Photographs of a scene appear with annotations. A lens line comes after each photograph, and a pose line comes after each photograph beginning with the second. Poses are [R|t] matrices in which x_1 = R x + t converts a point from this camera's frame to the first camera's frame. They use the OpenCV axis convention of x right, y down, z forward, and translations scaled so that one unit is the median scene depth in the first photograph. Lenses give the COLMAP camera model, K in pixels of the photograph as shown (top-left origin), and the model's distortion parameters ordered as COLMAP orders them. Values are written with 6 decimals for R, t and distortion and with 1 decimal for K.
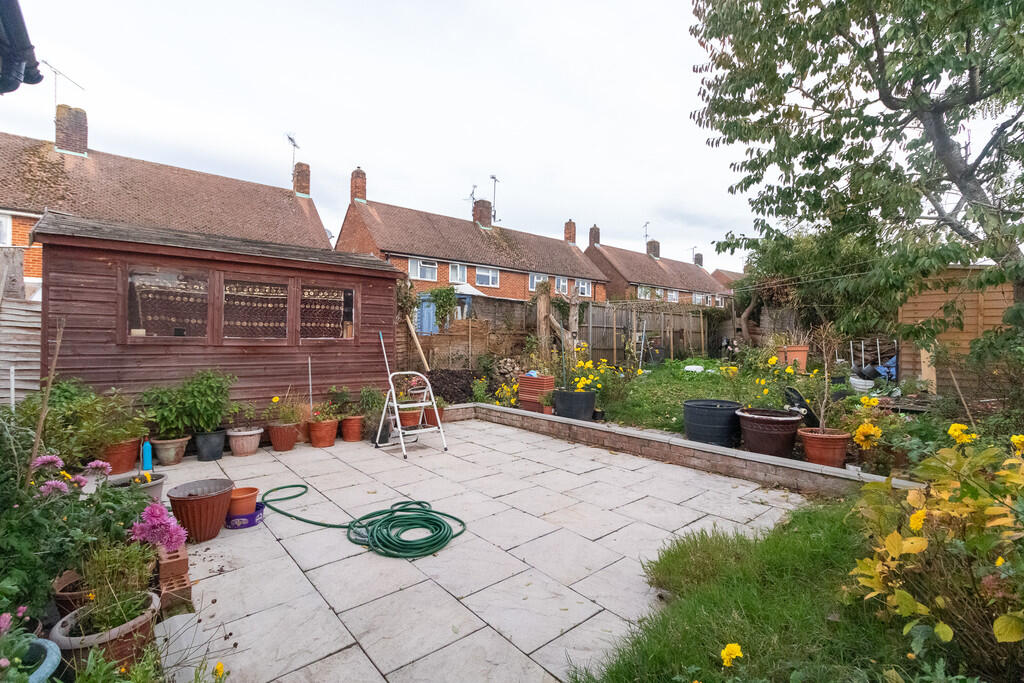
lens RADIAL K [[460.7, 0, 510.6], [0, 460.7, 333.5], [0, 0, 1]] dist [-0.001121, -0.000158]
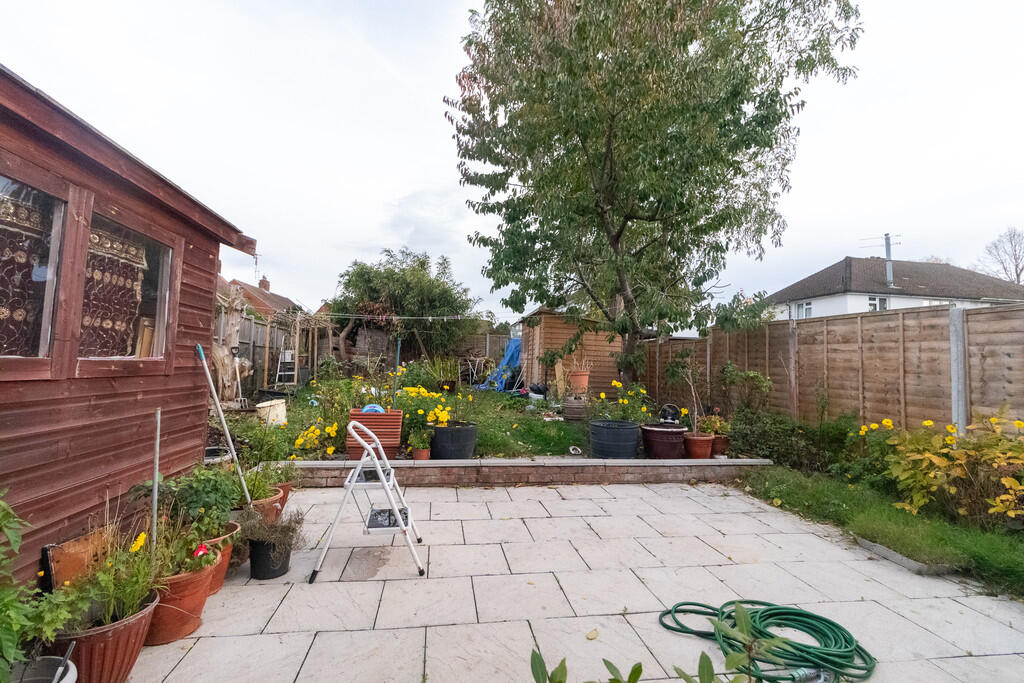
lens RADIAL K [[460.7, 0, 510.6], [0, 460.7, 333.5], [0, 0, 1]] dist [-0.001121, -0.000158]
pose [[0.521849, 0.064211, 0.850617, -0.569305], [-0.034555, 0.997936, -0.054133, -0.000606], [-0.852337, -0.001144, 0.522991, 0.514154]]
